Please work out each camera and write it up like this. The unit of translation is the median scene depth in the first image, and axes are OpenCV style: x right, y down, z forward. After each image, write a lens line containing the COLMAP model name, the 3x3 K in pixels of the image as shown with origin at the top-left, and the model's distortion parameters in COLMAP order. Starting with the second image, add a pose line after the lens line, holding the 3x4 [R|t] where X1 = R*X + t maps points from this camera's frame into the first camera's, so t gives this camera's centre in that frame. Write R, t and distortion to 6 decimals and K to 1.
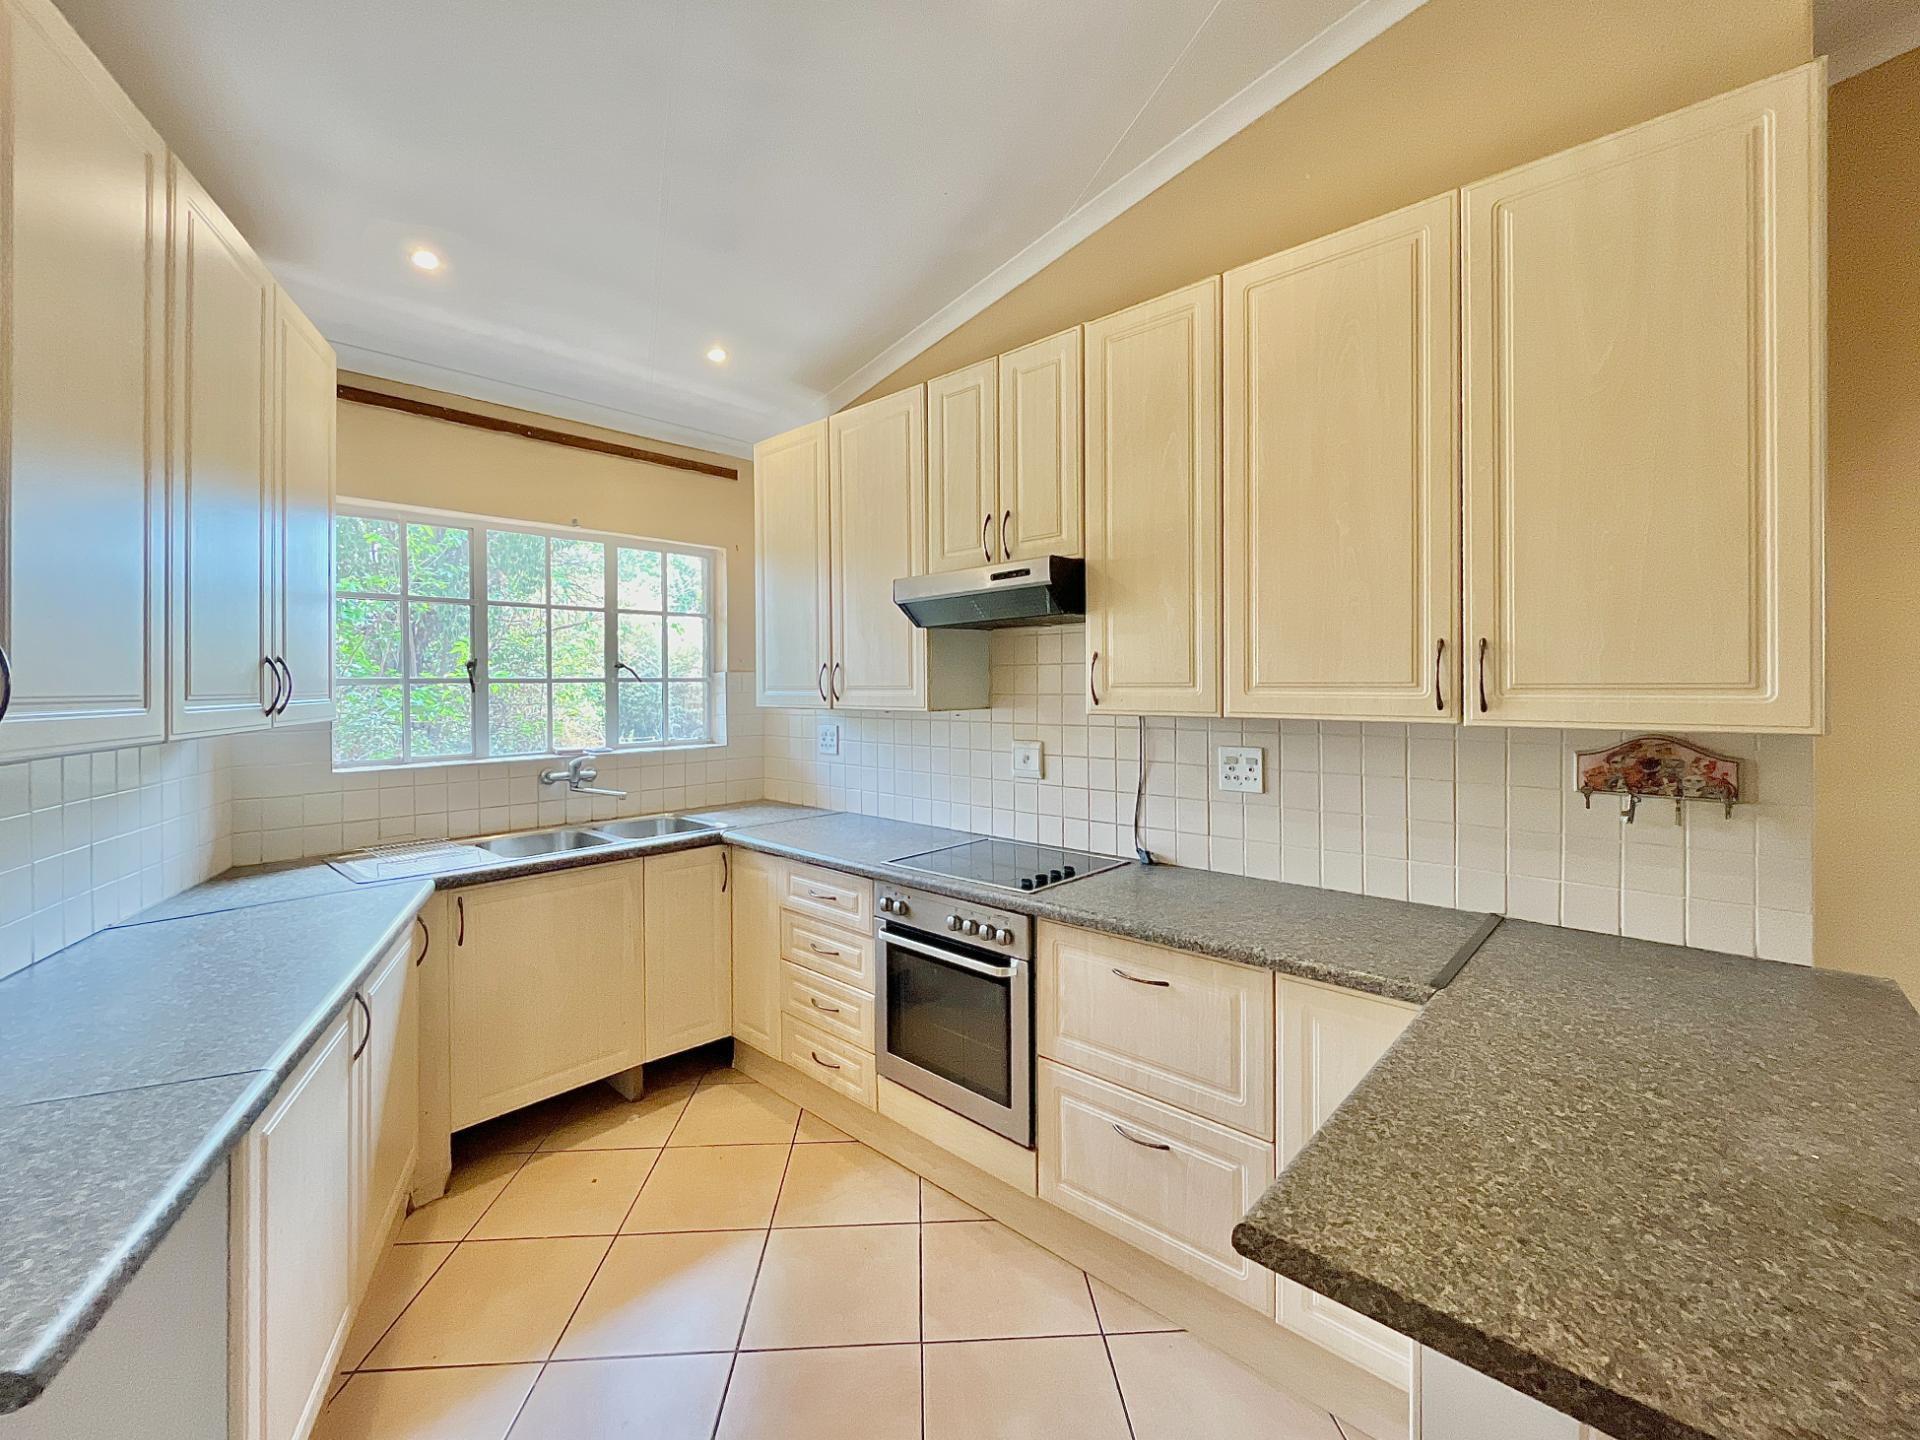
lens RADIAL K [[800.6, 0, 959.5], [0, 800.6, 686.7], [0, 0, 1]] dist [-0.000880, 0.000128]
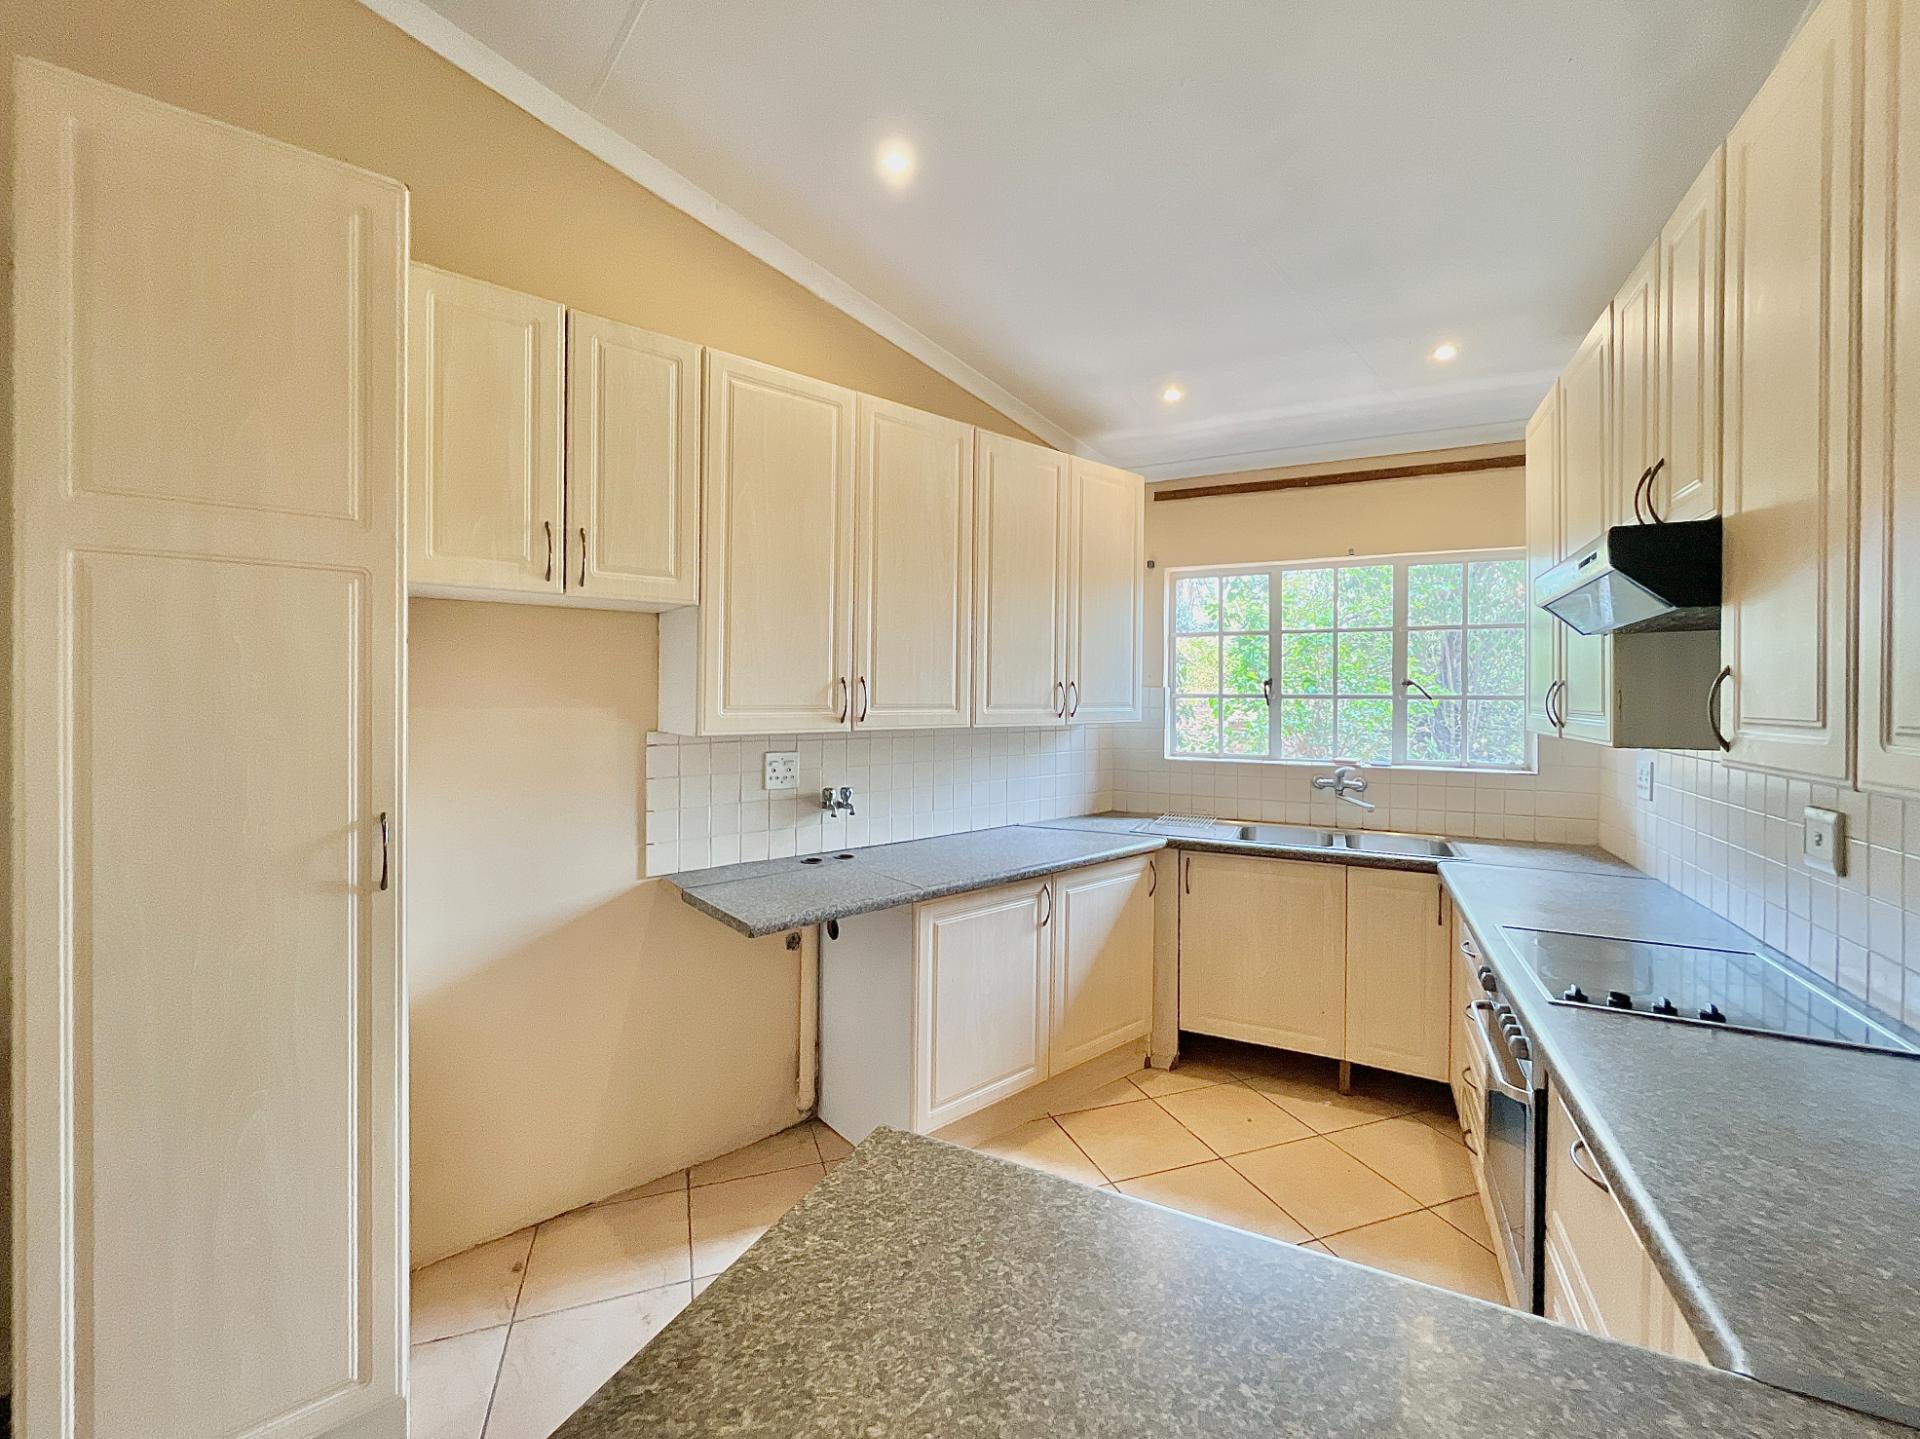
lens RADIAL K [[800.6, 0, 967.4], [0, 800.6, 692.8], [0, 0, 1]] dist [-0.000880, 0.000128]
pose [[0.294914, 0.009611, -0.955476, 0.540786], [-0.014338, 0.999881, 0.005632, -0.016037], [0.955416, 0.012038, 0.295017, 0.240735]]
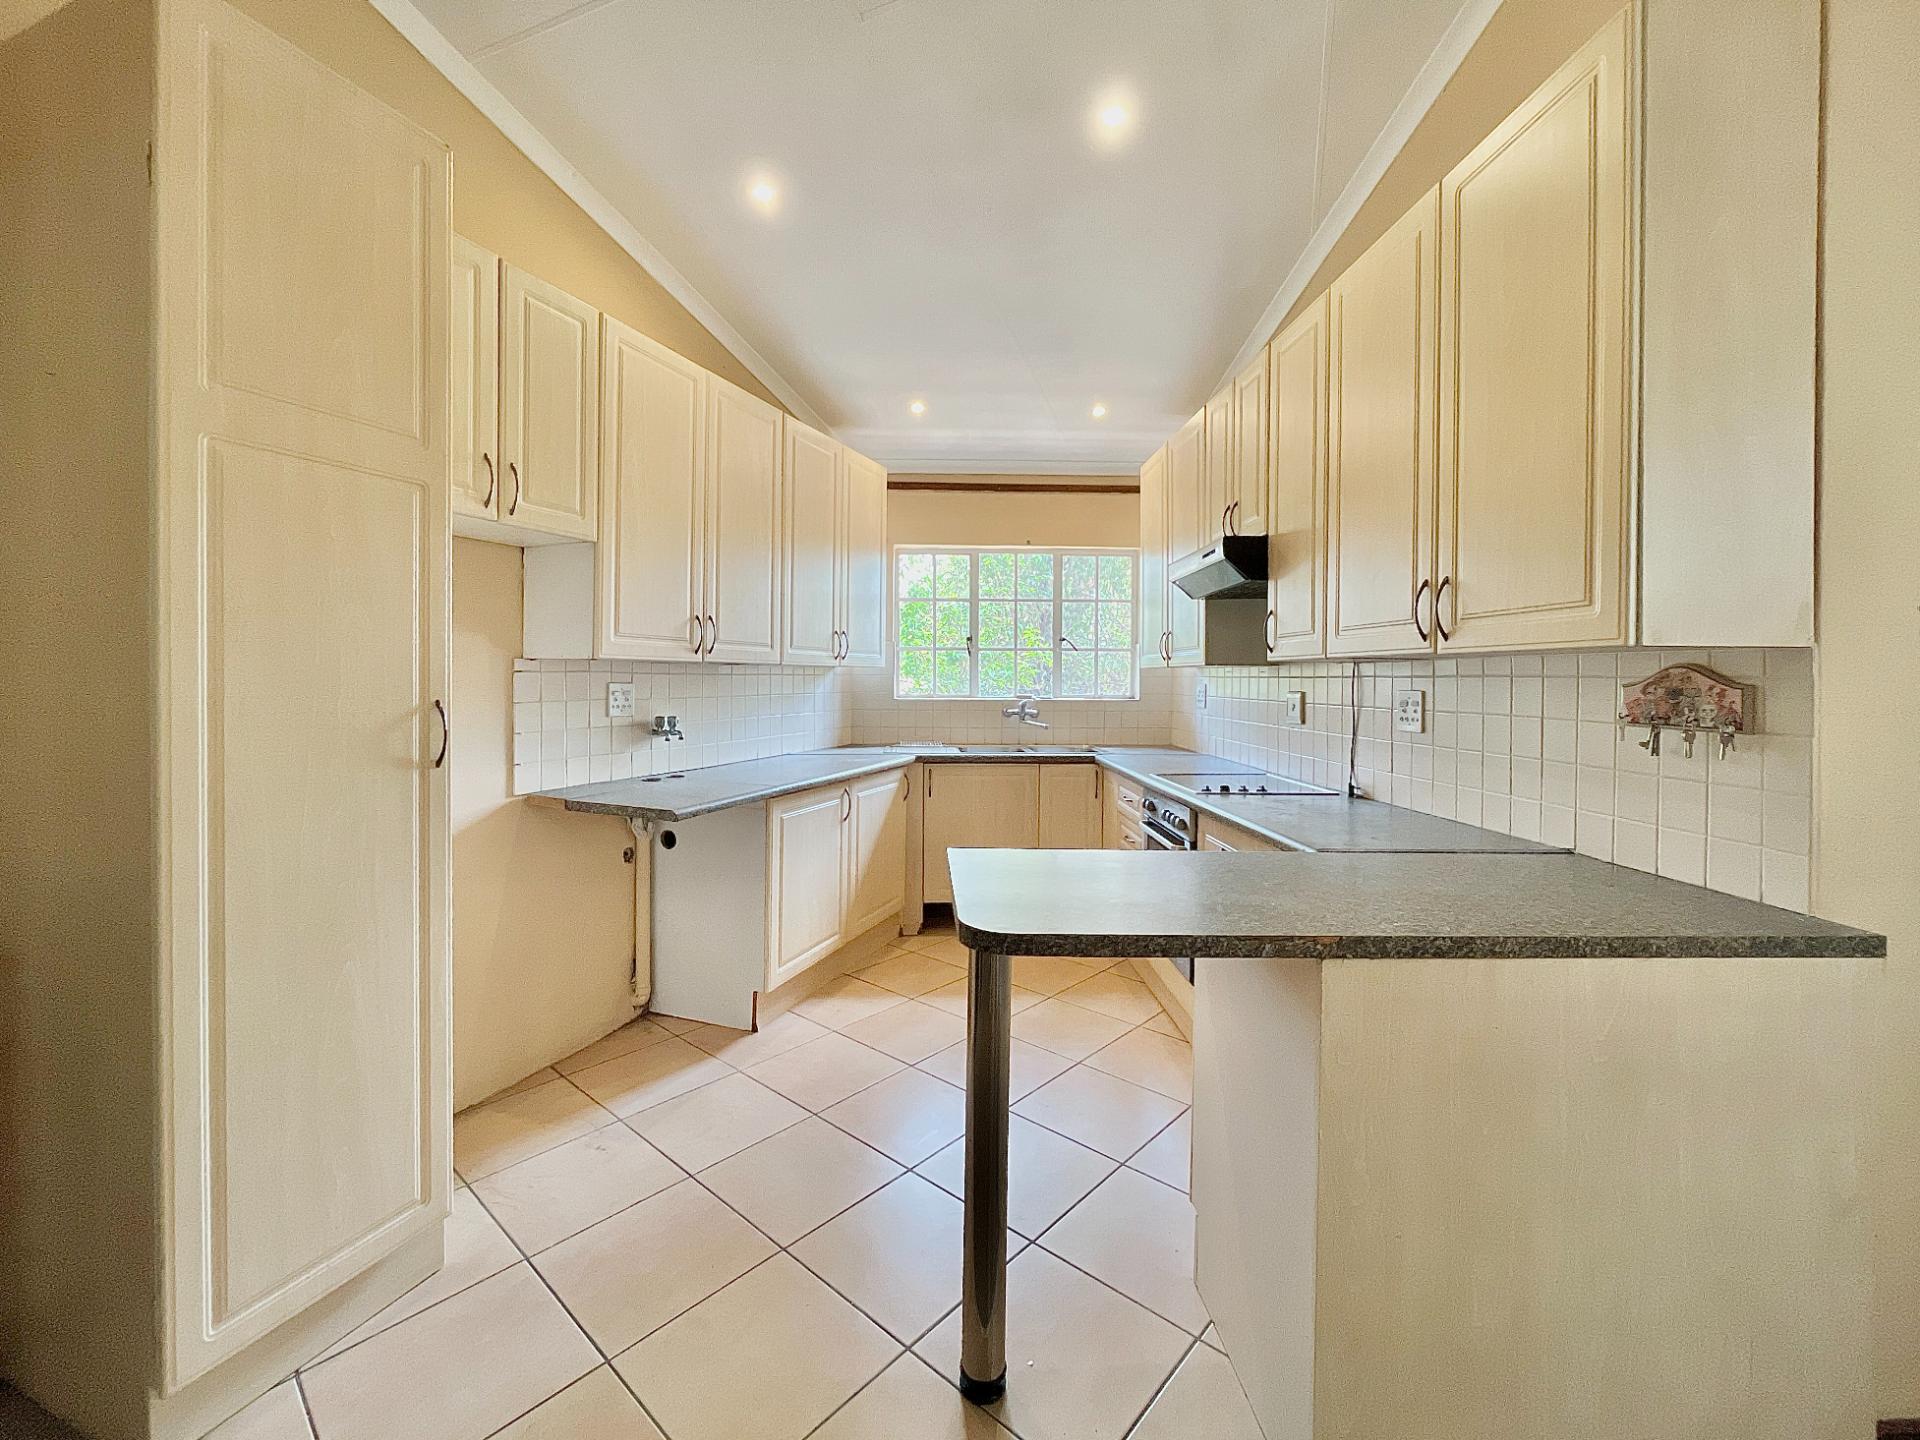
lens RADIAL K [[800.6, 0, 976.5], [0, 800.6, 687.8], [0, 0, 1]] dist [-0.000880, 0.000128]
pose [[0.719890, 0.018064, -0.693853, 0.644320], [-0.012261, 0.999836, 0.013309, 0.060550], [0.693980, -0.001074, 0.719994, -0.181214]]
